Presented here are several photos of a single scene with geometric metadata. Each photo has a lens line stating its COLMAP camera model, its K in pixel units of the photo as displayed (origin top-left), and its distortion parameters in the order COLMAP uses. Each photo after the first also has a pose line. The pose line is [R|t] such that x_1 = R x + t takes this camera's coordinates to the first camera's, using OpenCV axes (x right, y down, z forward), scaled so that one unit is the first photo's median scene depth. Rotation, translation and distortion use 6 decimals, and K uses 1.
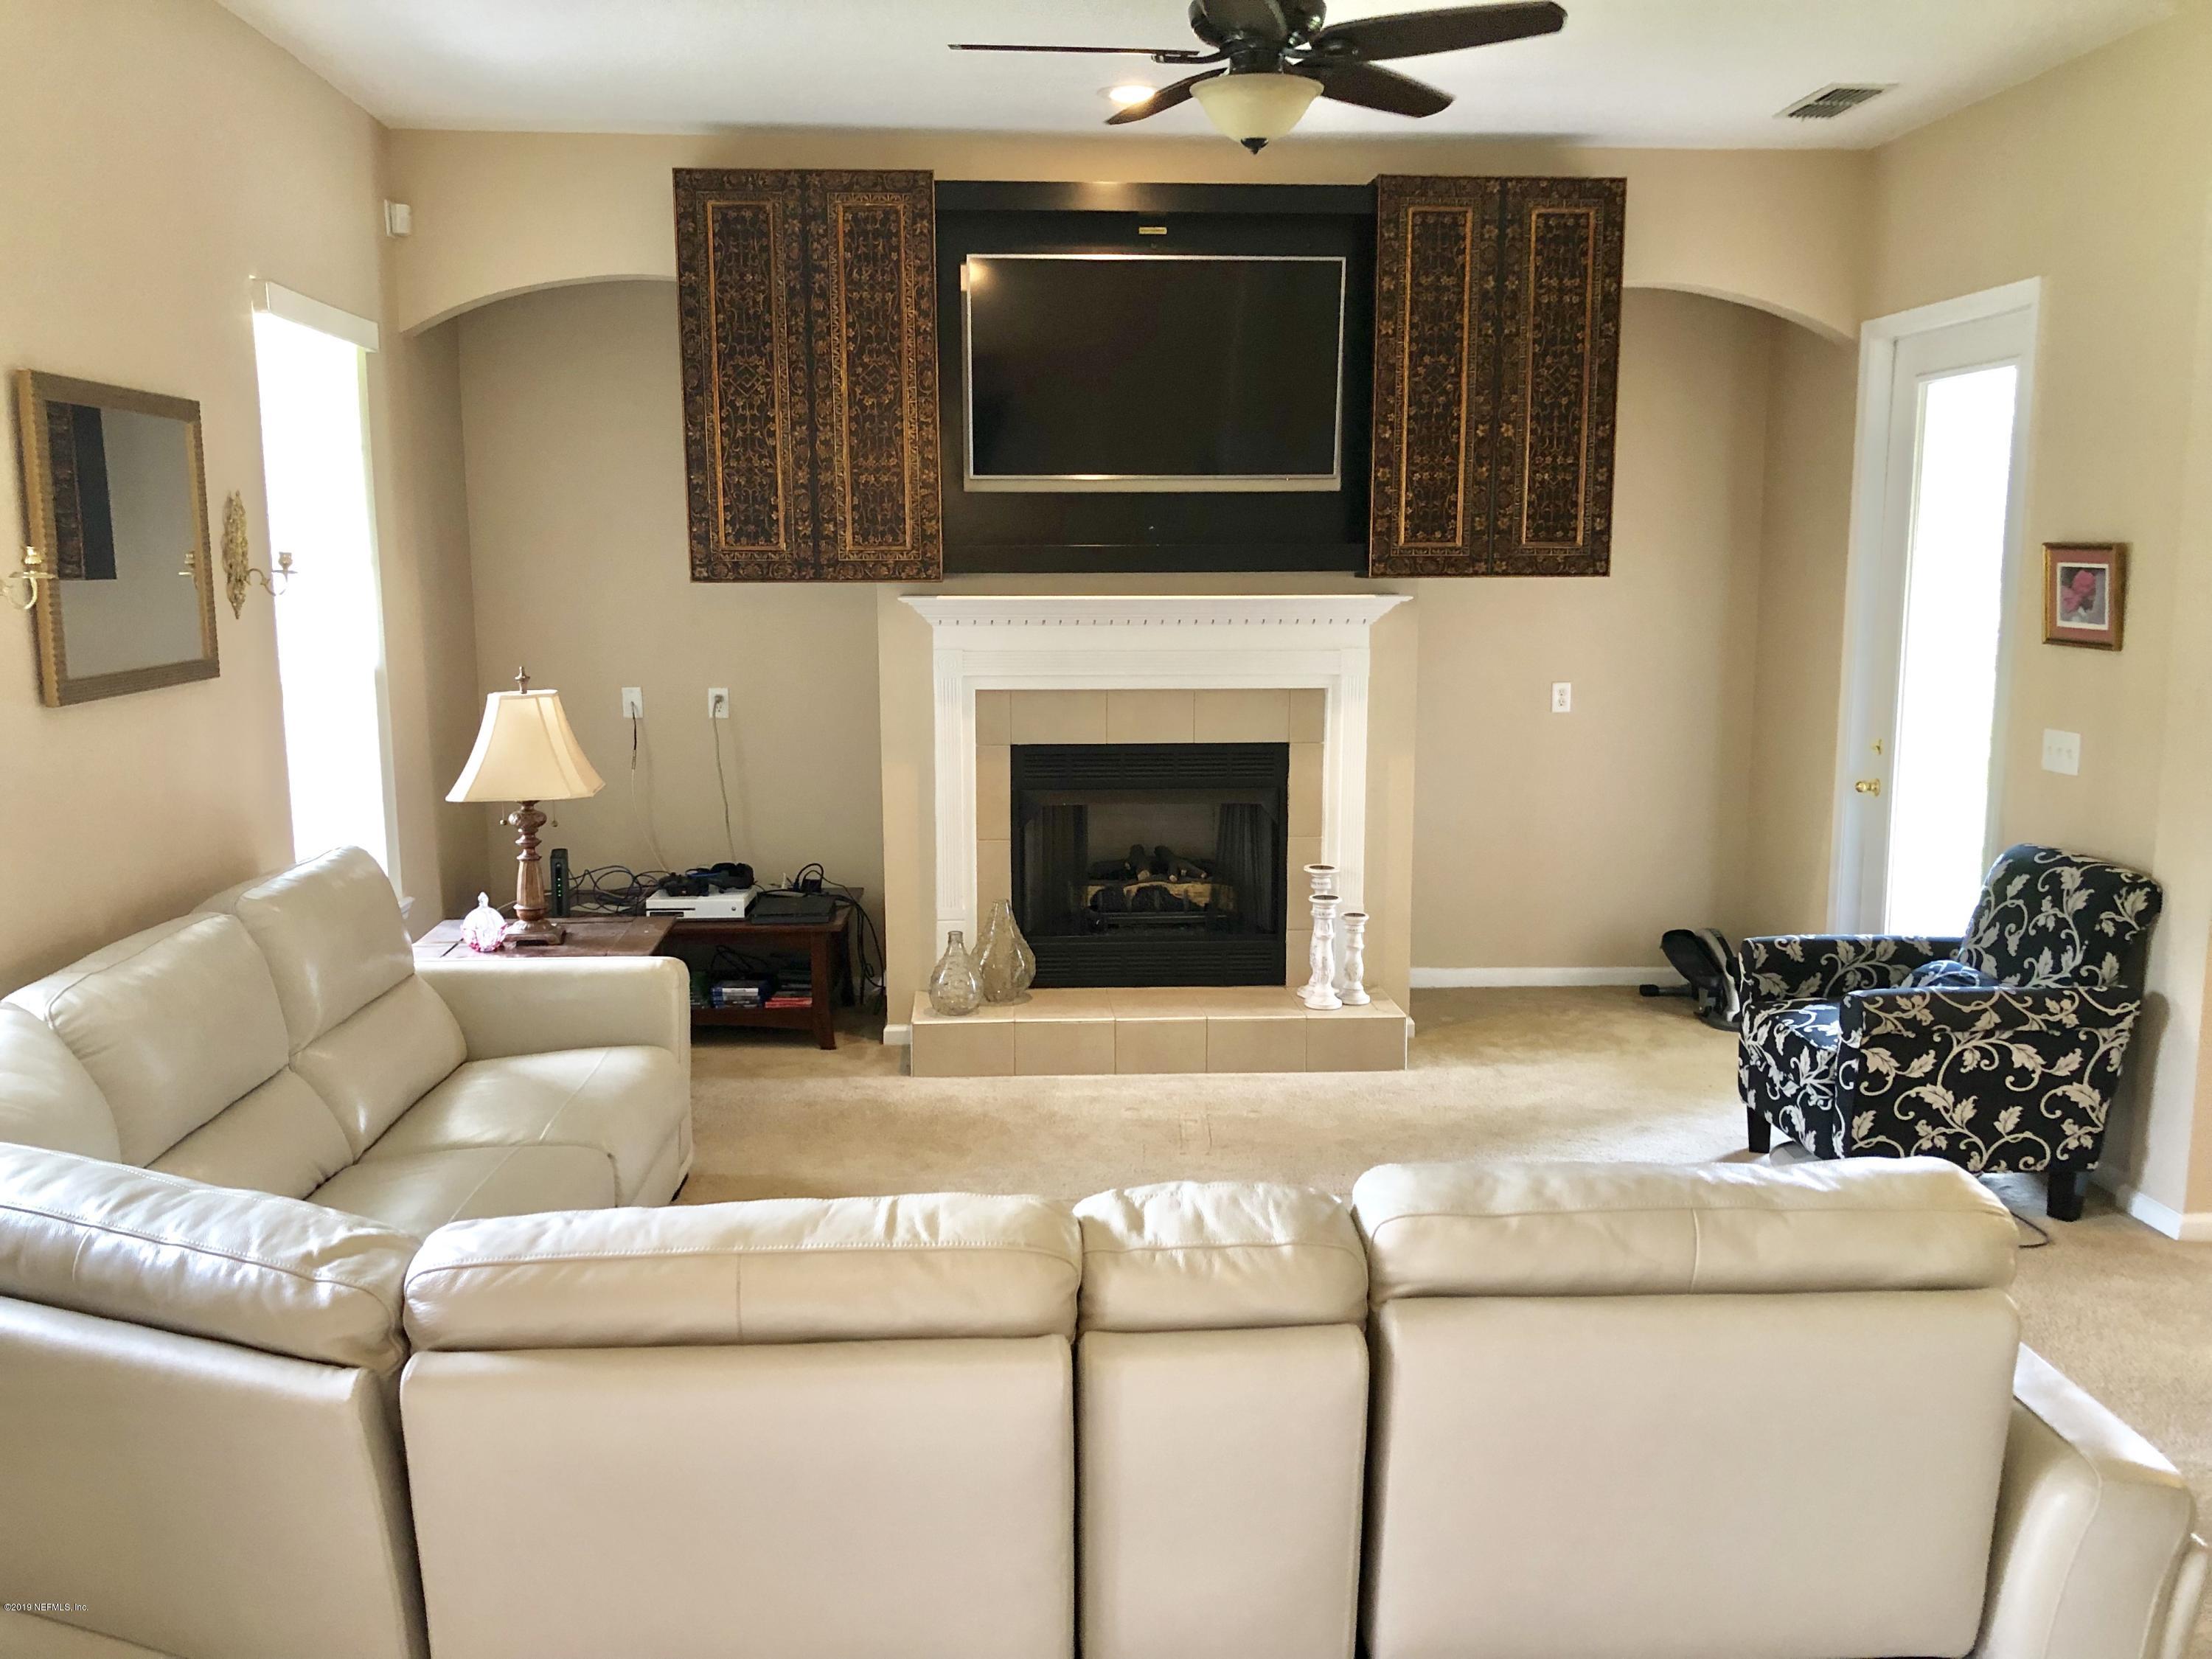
lens RADIAL K [[1777.4, 0, 955.9], [0, 1777.4, 863.9], [0, 0, 1]] dist [0.009677, -0.003659]
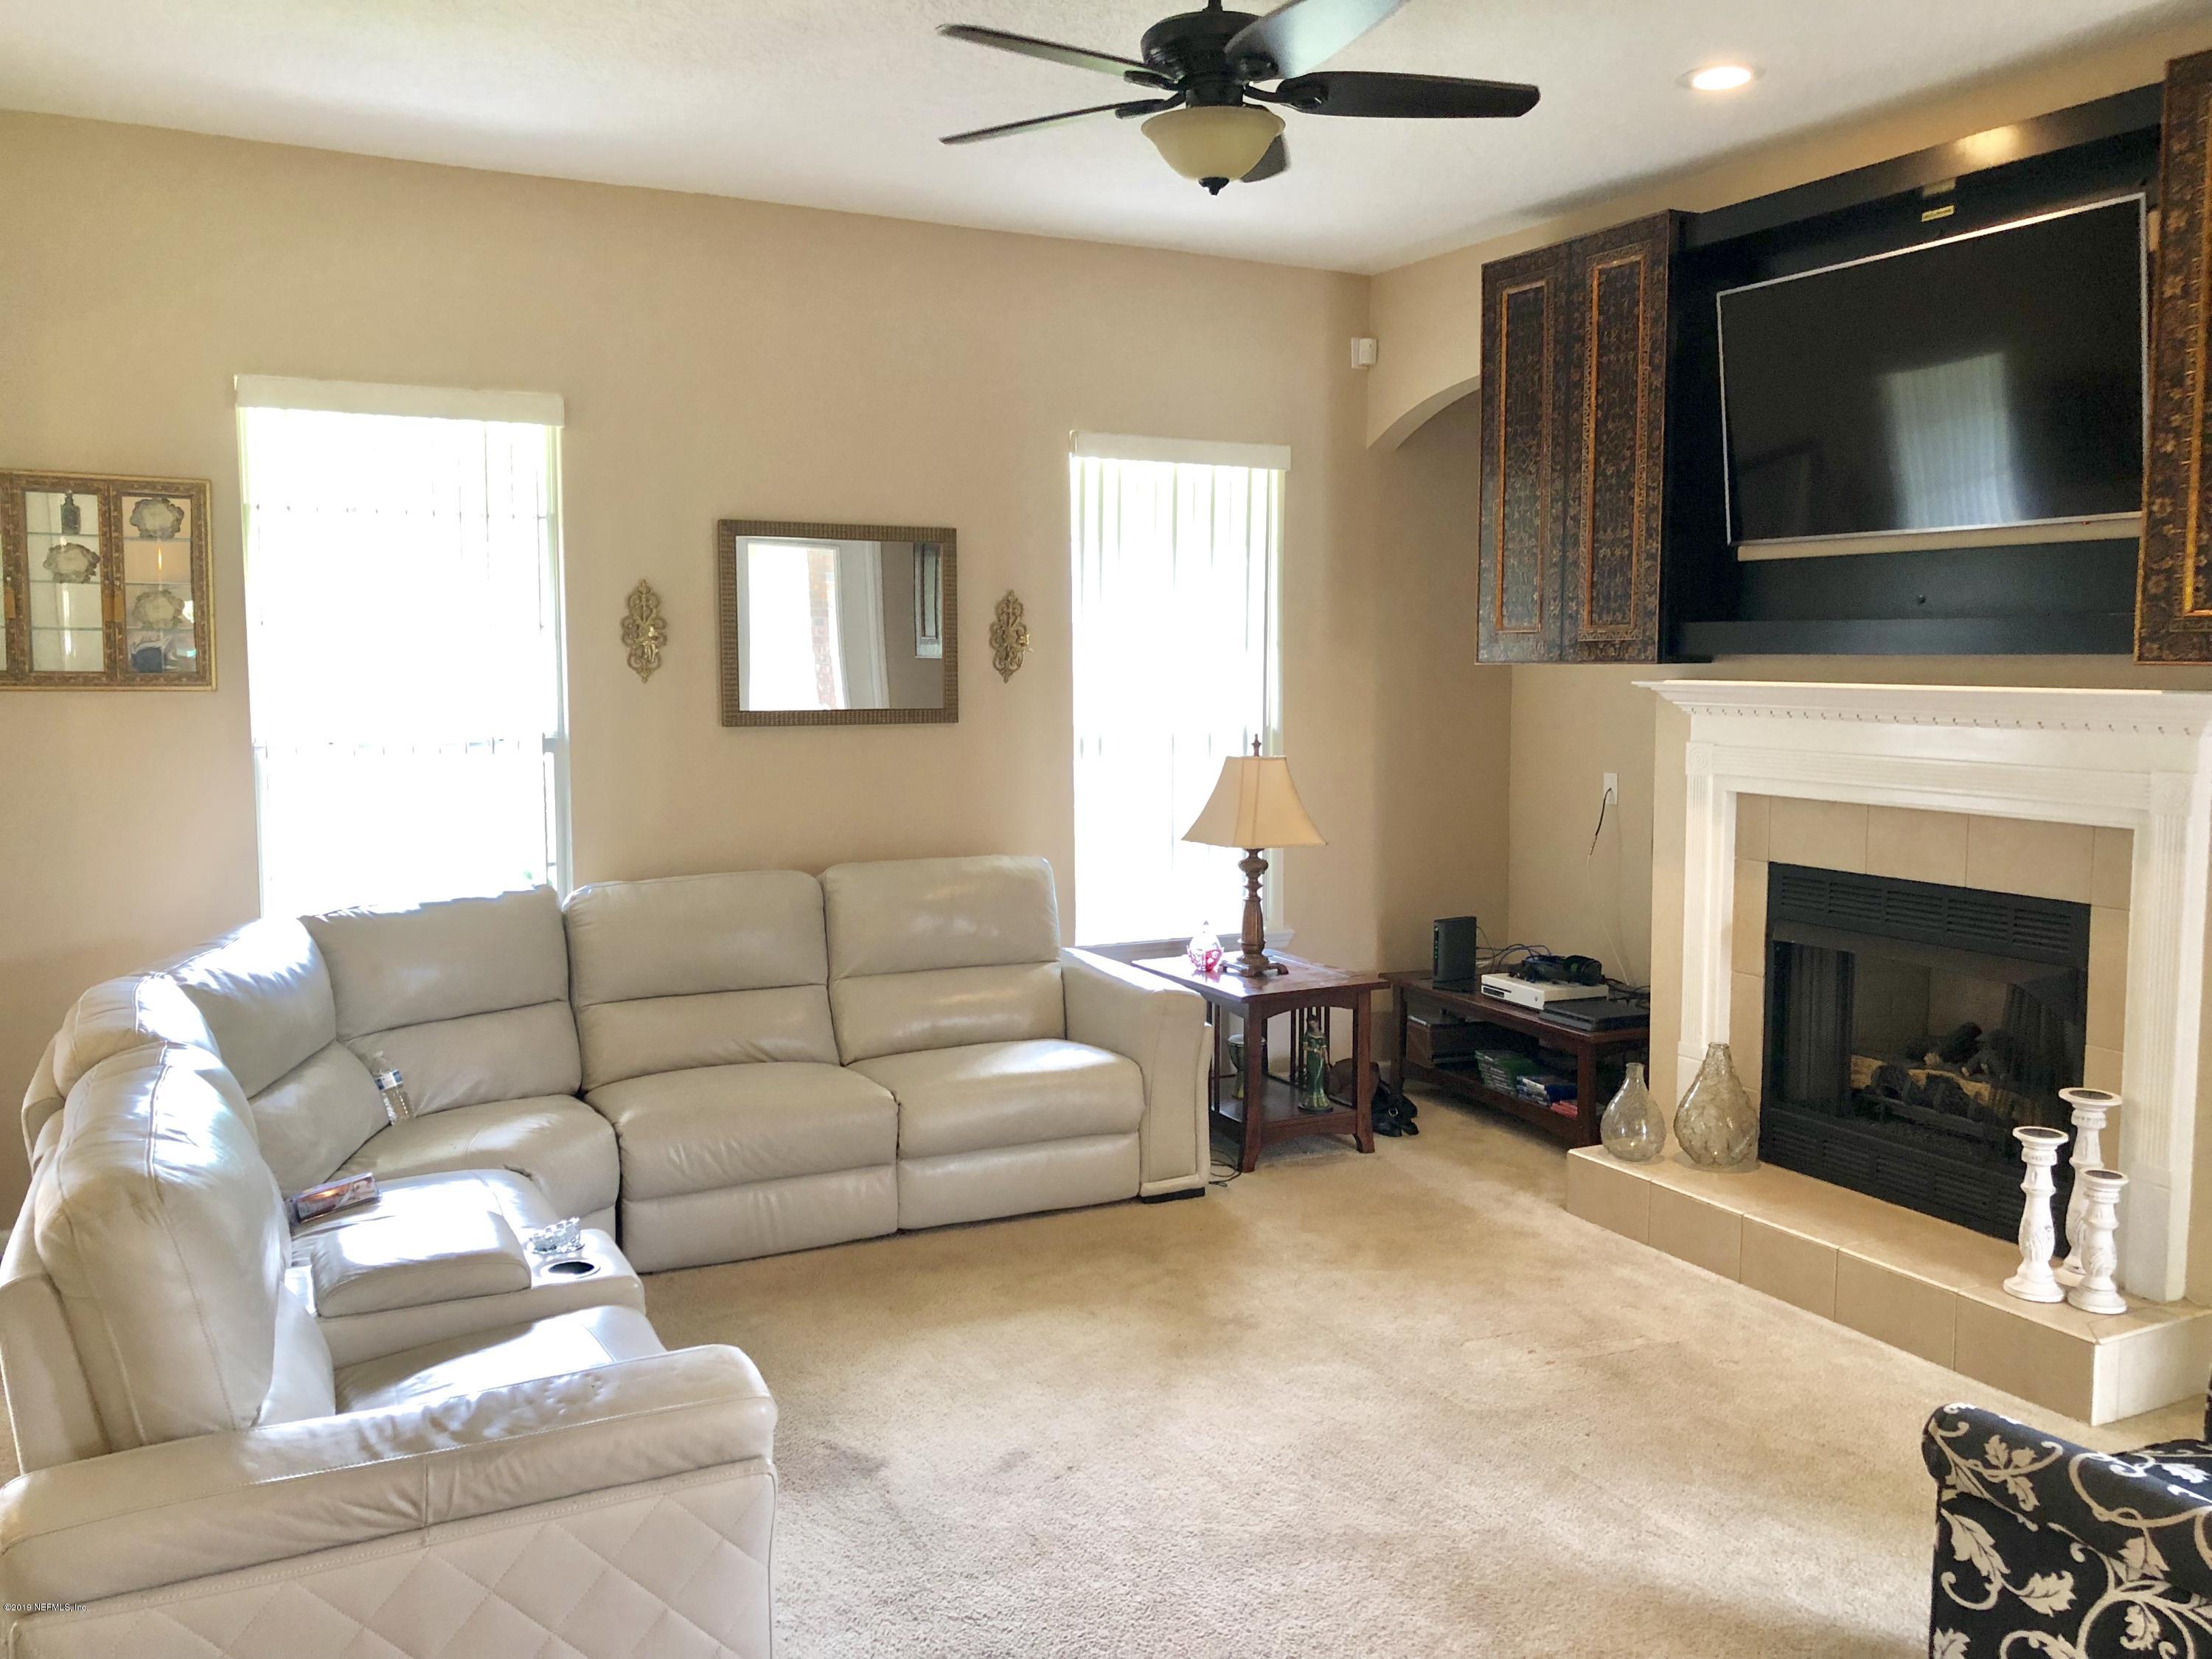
lens RADIAL K [[1788.0, 0, 1155.0], [0, 1788.0, 826.3], [0, 0, 1]] dist [0.008385, -0.002102]
pose [[0.419809, 0.090086, -0.903130, 0.711917], [-0.160596, 0.986734, 0.023774, -0.061830], [0.893291, 0.135058, 0.428708, 0.417294]]
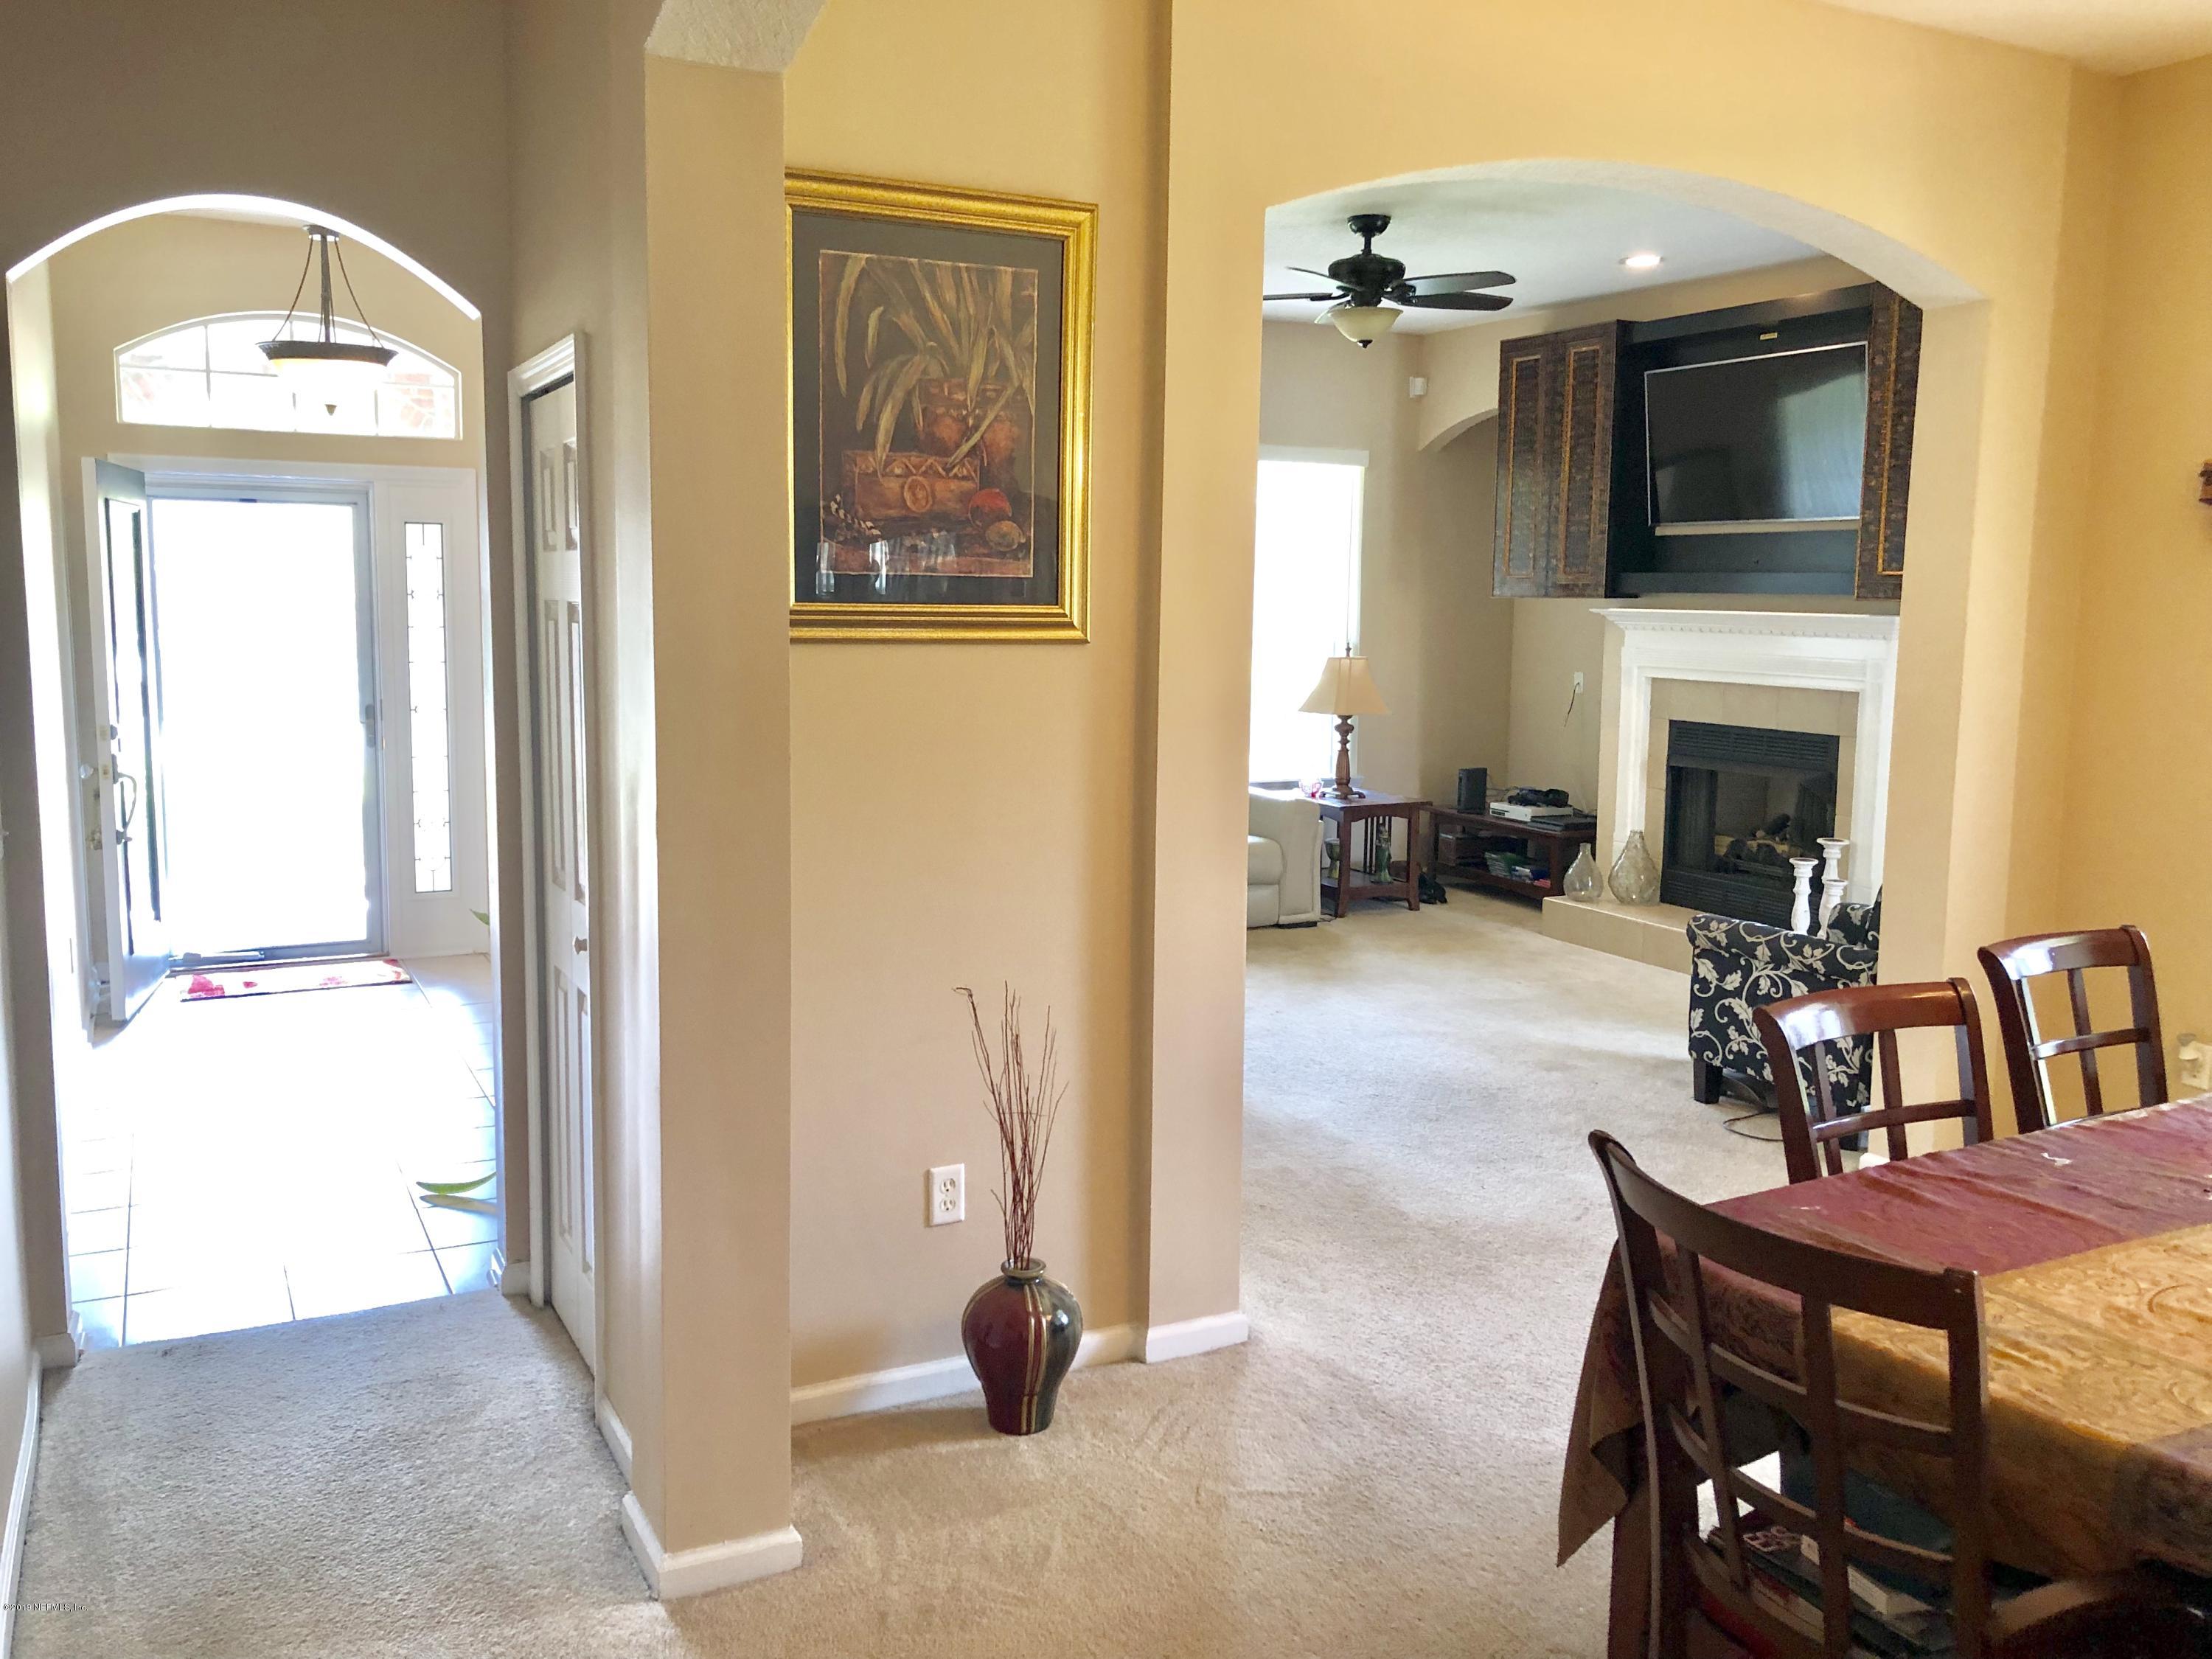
lens RADIAL K [[1822.9, 0, 1106.0], [0, 1822.9, 829.5], [0, 0, 1]] dist [0.009912, -0.000068]
pose [[0.402005, 0.126304, -0.906884, 1.222035], [-0.171621, 0.983281, 0.060868, 0.004708], [0.899410, 0.131172, 0.416960, 0.045345]]
